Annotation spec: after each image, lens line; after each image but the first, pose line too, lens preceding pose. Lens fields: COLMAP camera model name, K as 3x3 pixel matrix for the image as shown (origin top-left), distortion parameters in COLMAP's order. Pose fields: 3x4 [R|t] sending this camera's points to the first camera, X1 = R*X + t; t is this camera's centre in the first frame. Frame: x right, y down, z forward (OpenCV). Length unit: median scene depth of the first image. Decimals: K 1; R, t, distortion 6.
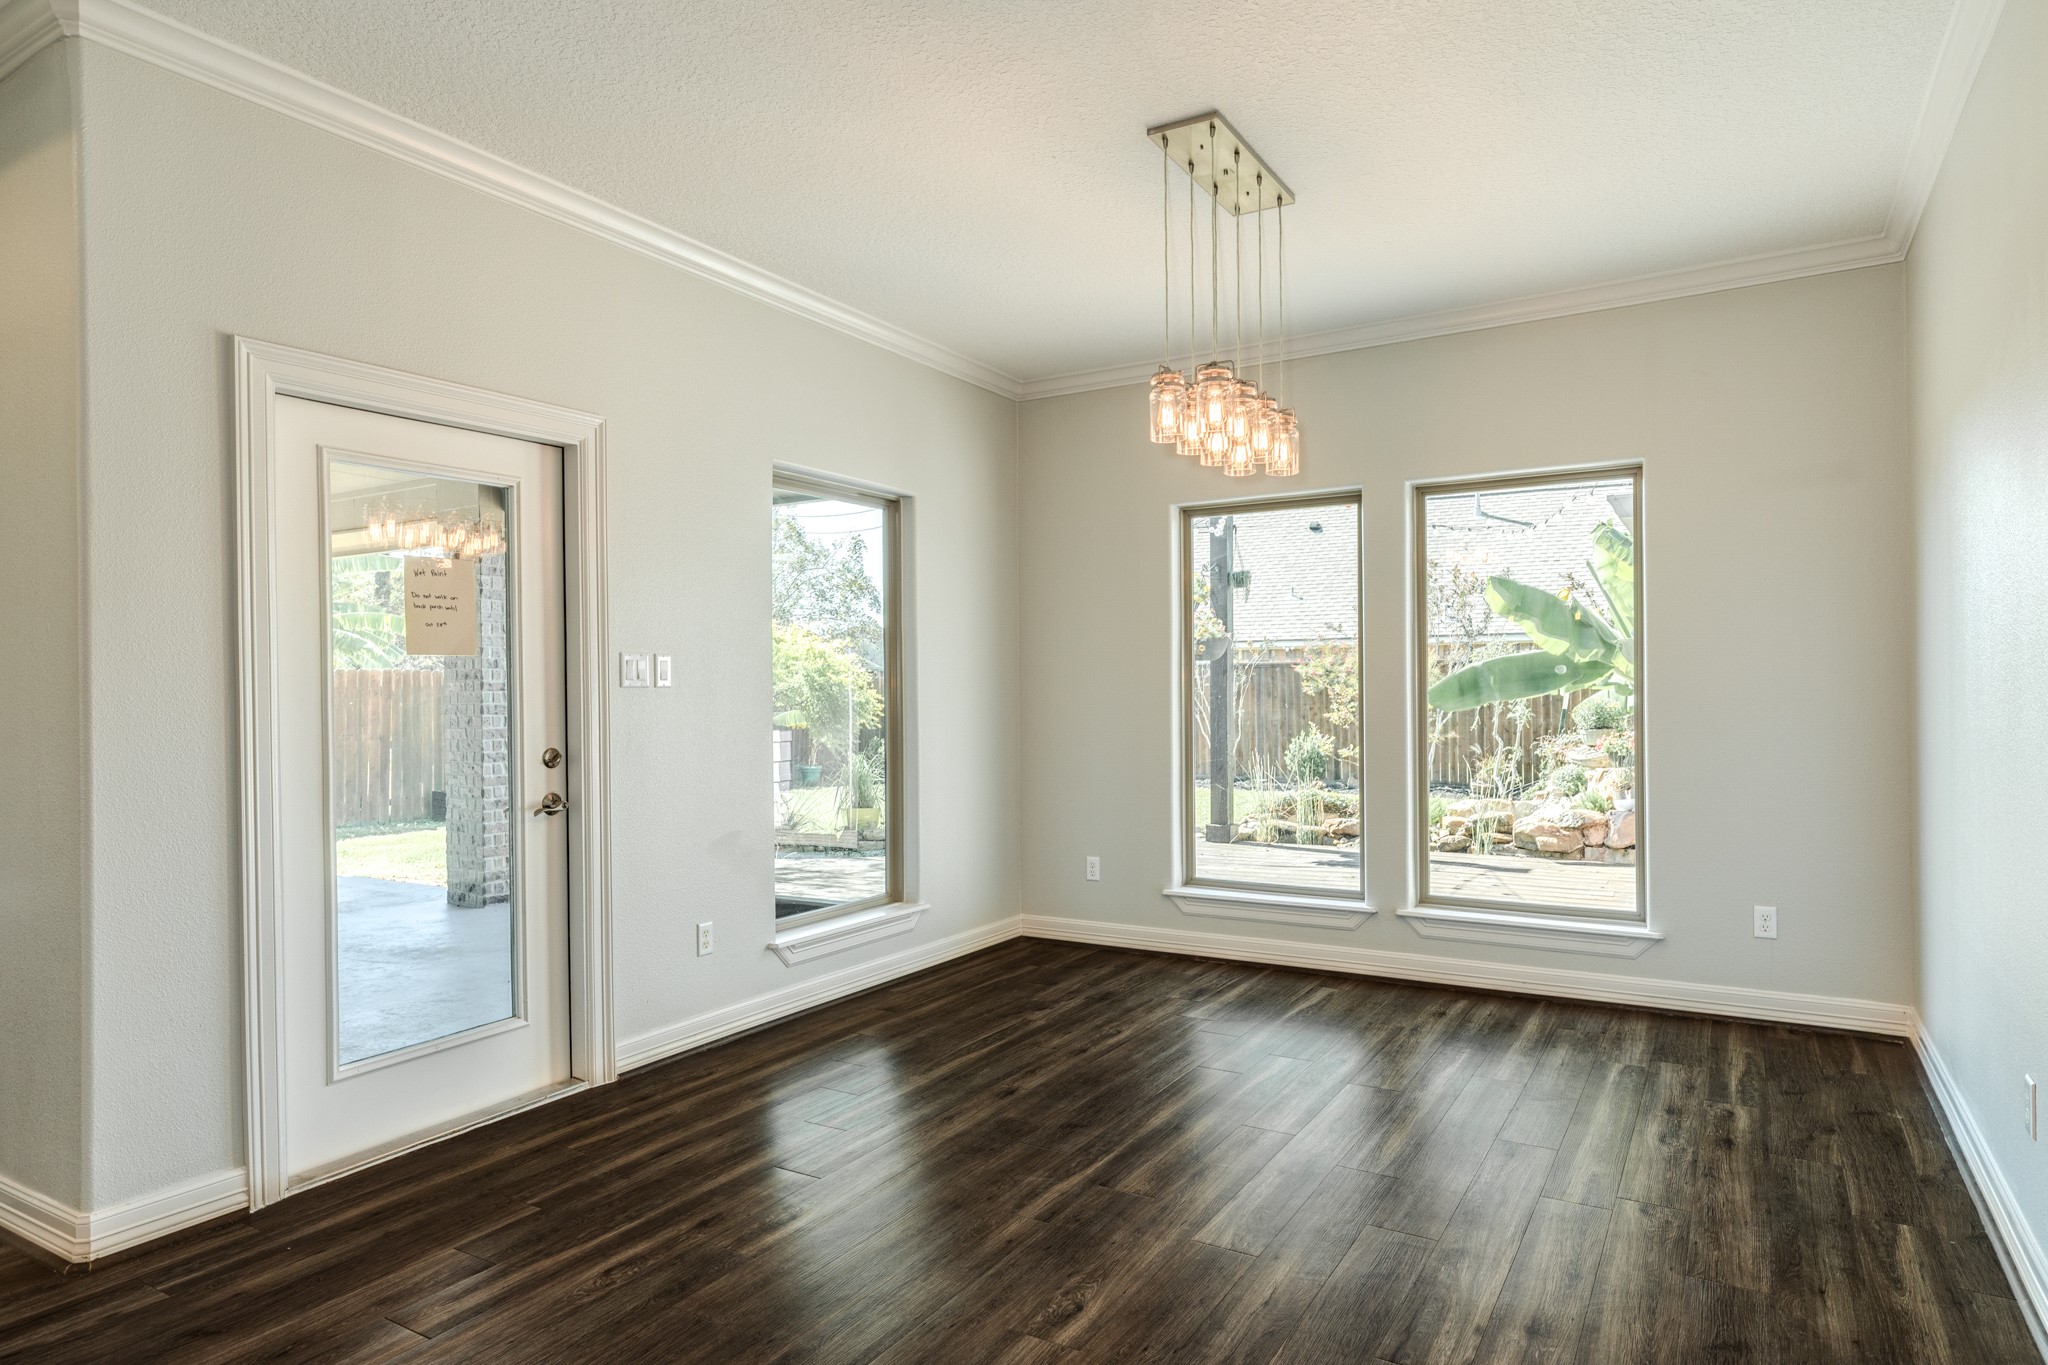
lens RADIAL K [[1188.4, 0, 1024.6], [0, 1188.4, 688.9], [0, 0, 1]] dist [0.000676, -0.000745]
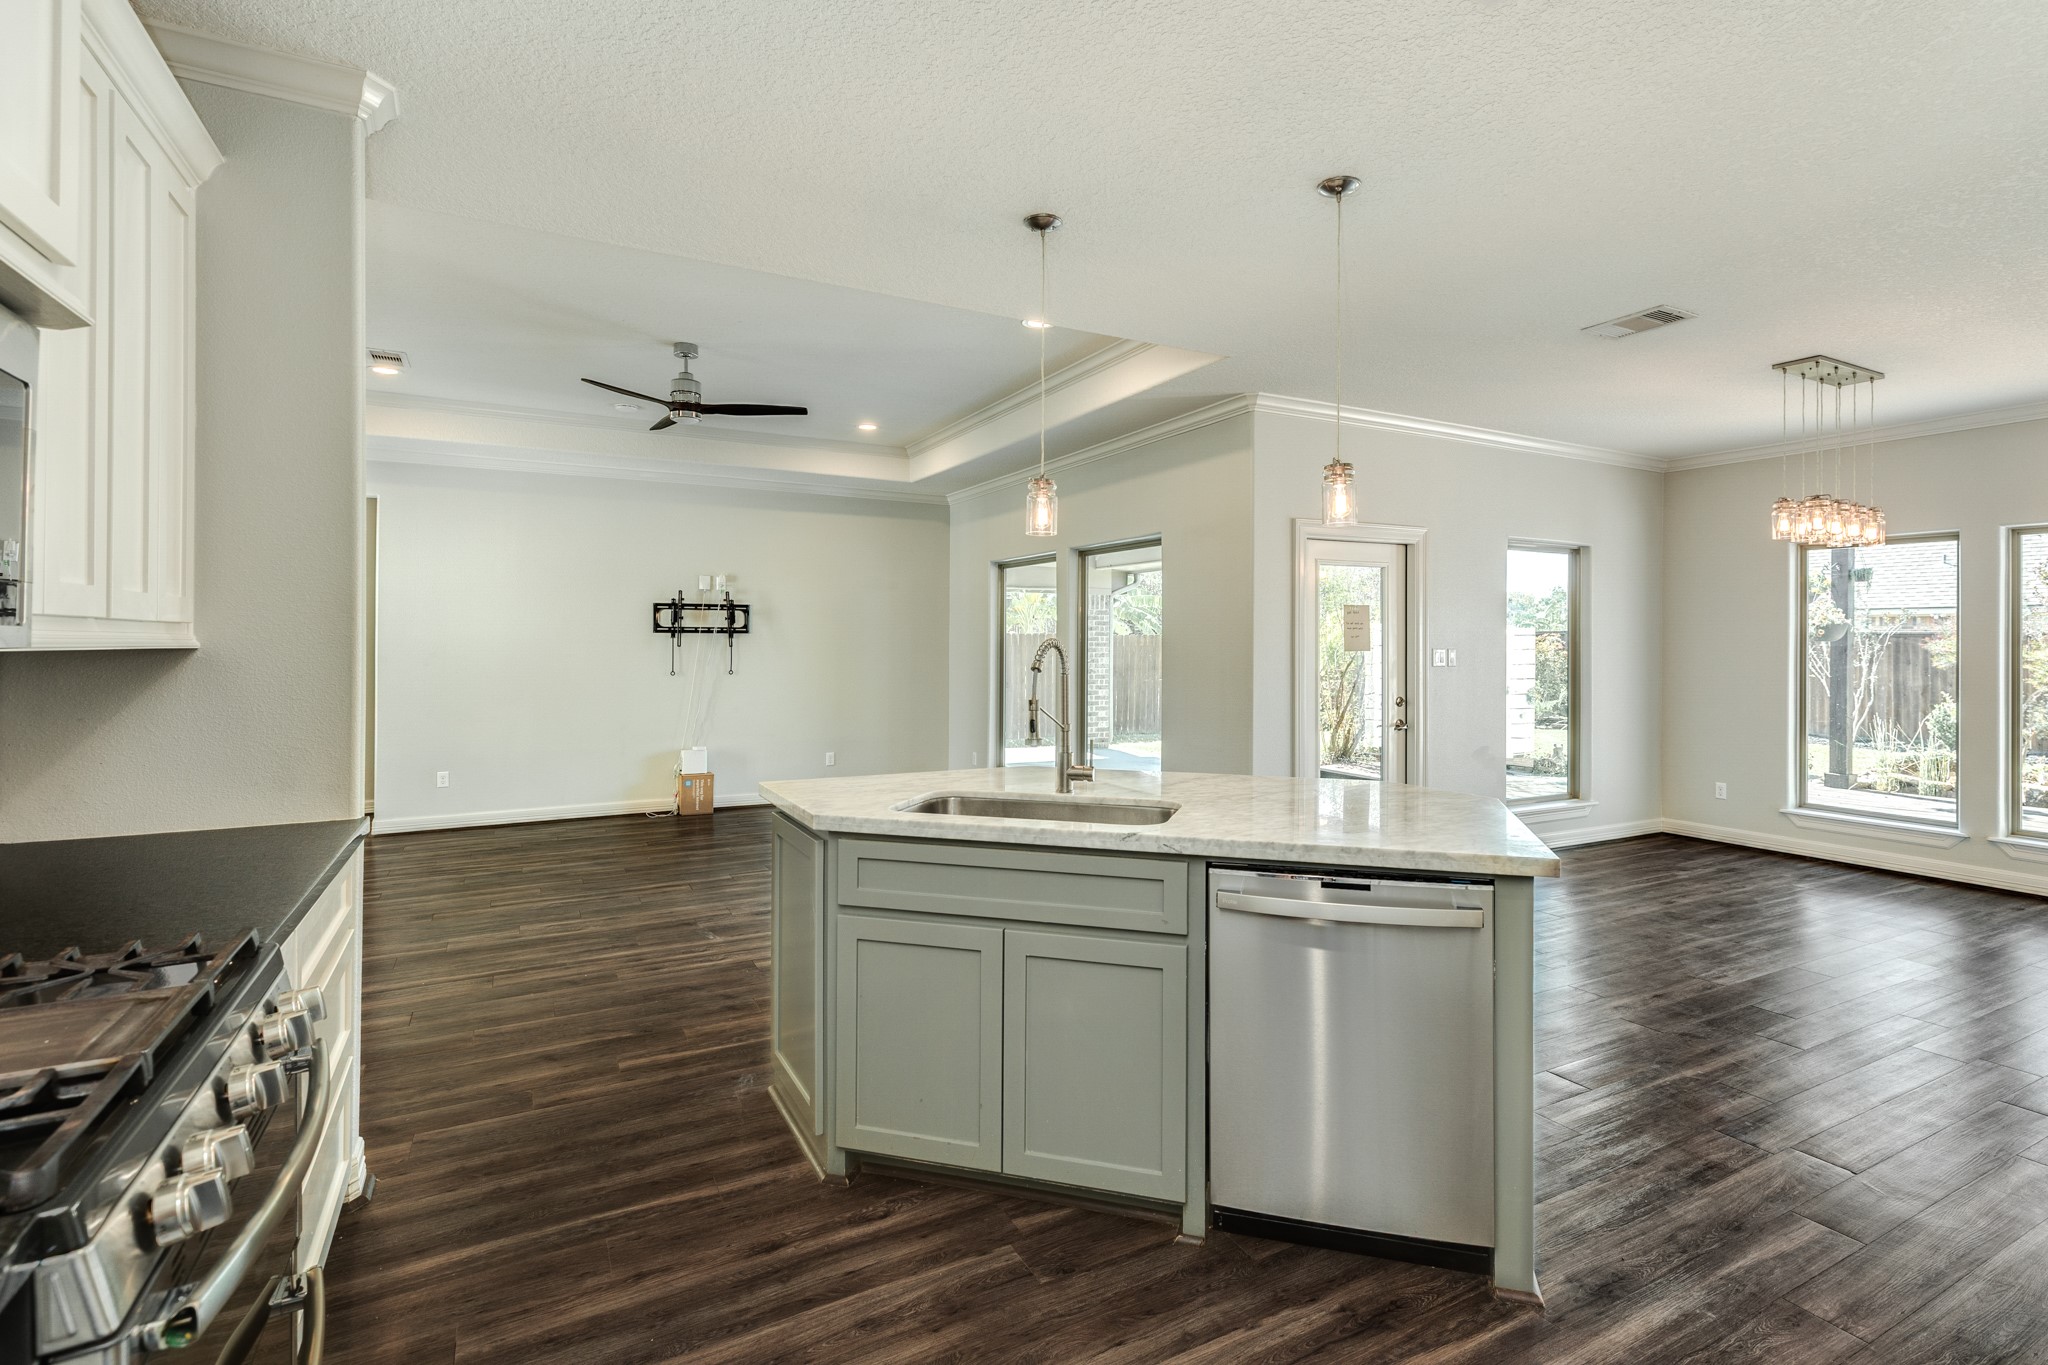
lens RADIAL K [[989.1, 0, 1061.0], [0, 989.1, 635.5], [0, 0, 1]] dist [0.002370, 0.002397]
pose [[0.869685, 0.010836, -0.493489, -0.050467], [-0.013049, 0.999914, -0.001041, -0.029334], [0.493436, 0.007344, 0.869751, -0.479893]]
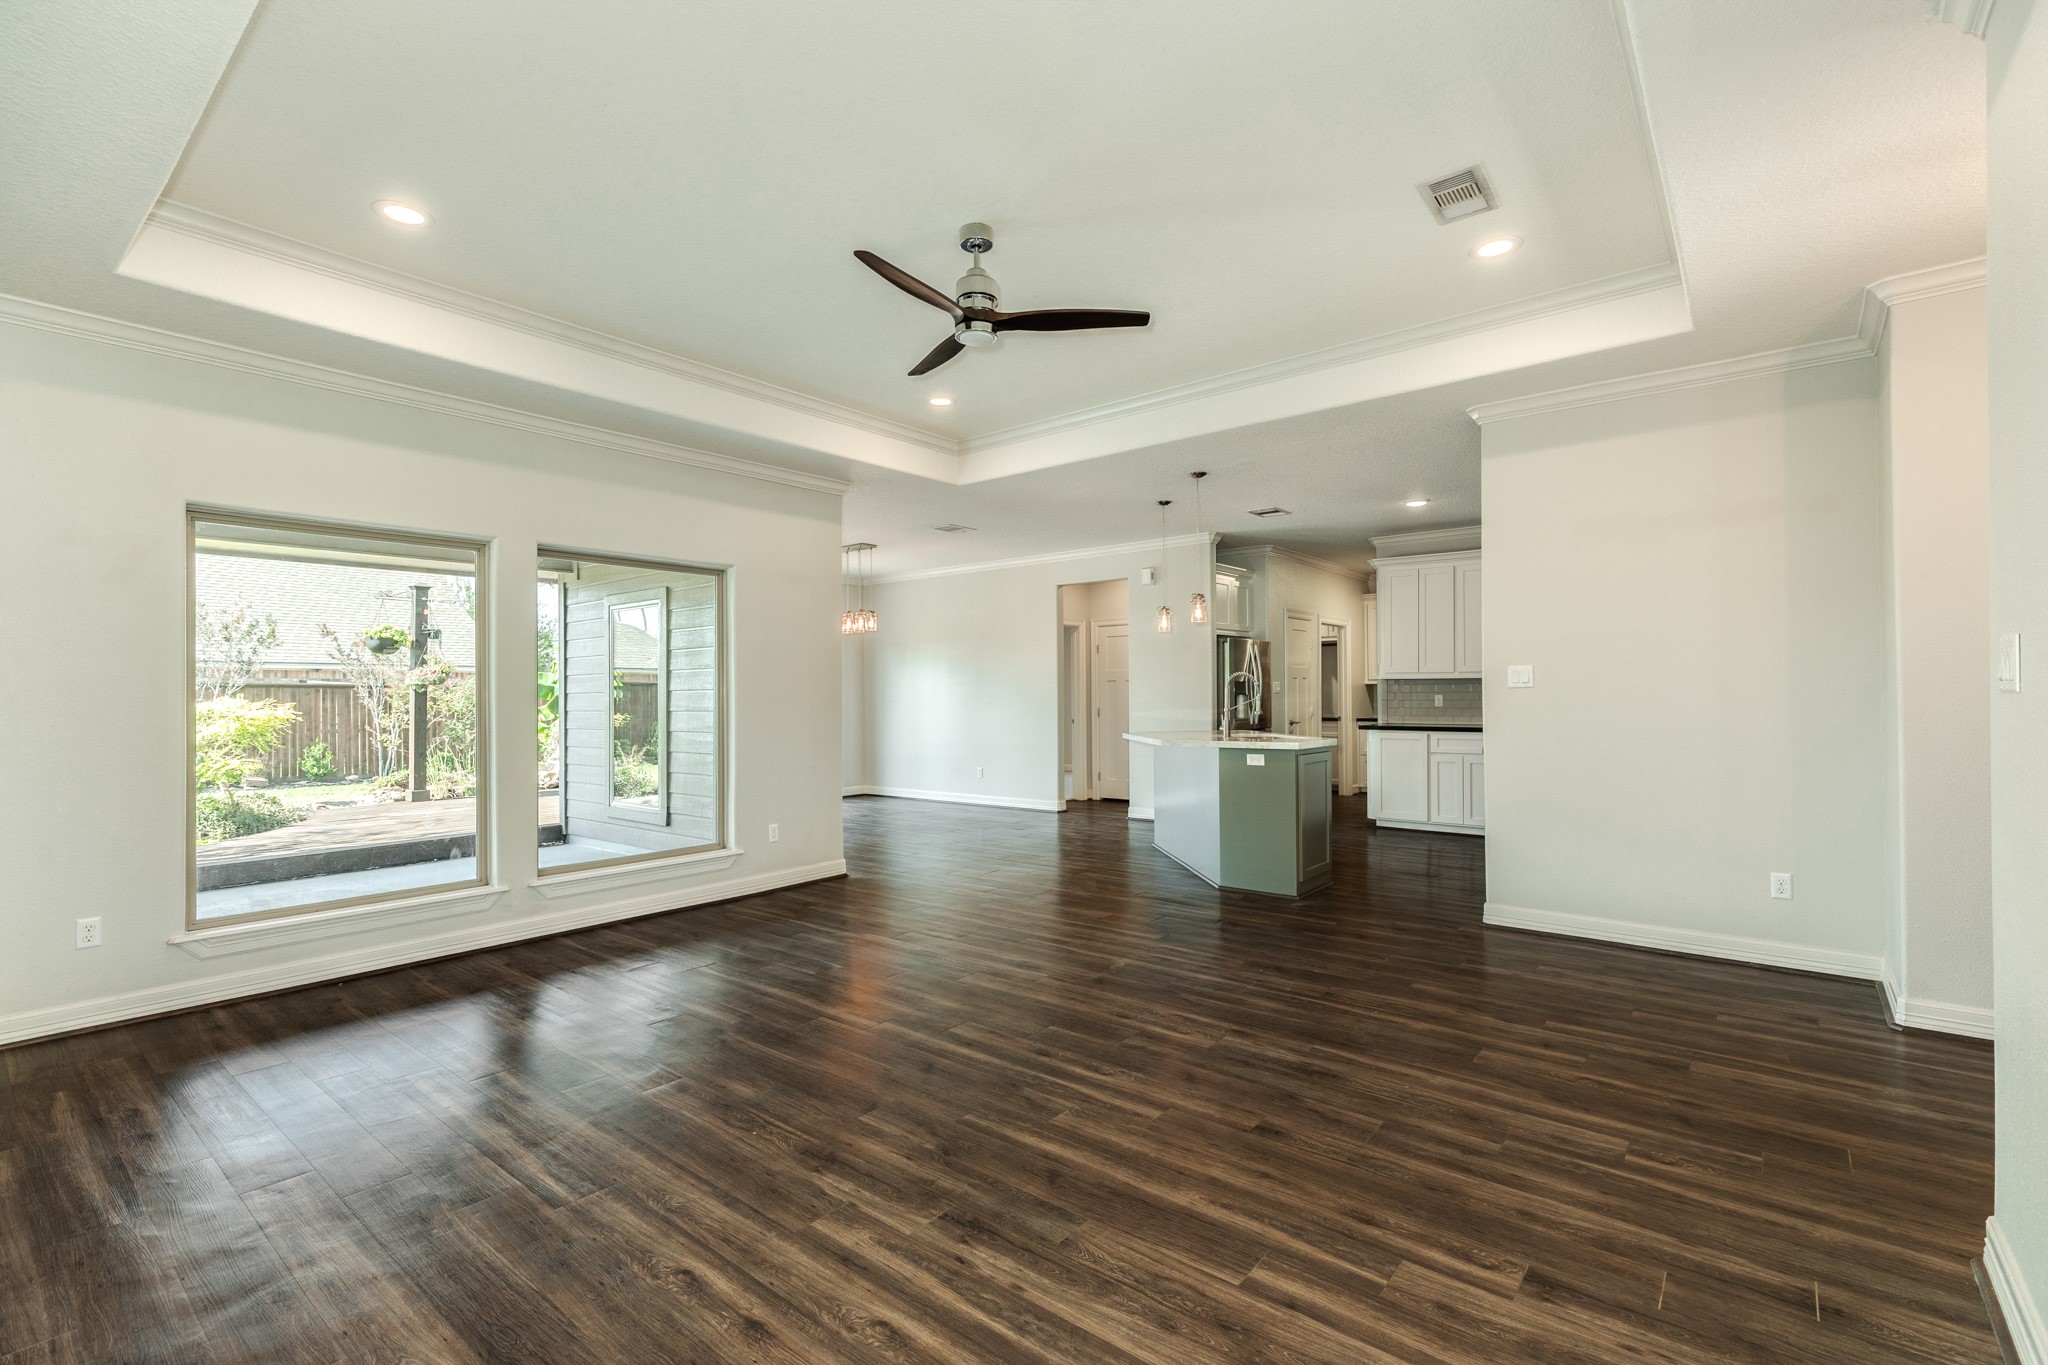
lens RADIAL K [[913.5, 0, 1028.7], [0, 913.5, 685.1], [0, 0, 1]] dist [0.005464, 0.000060]
pose [[0.131463, 0.020152, 0.991116, -1.498683], [0.006492, 0.999754, -0.021189, 0.011820], [-0.991300, 0.009220, 0.131300, 0.081358]]
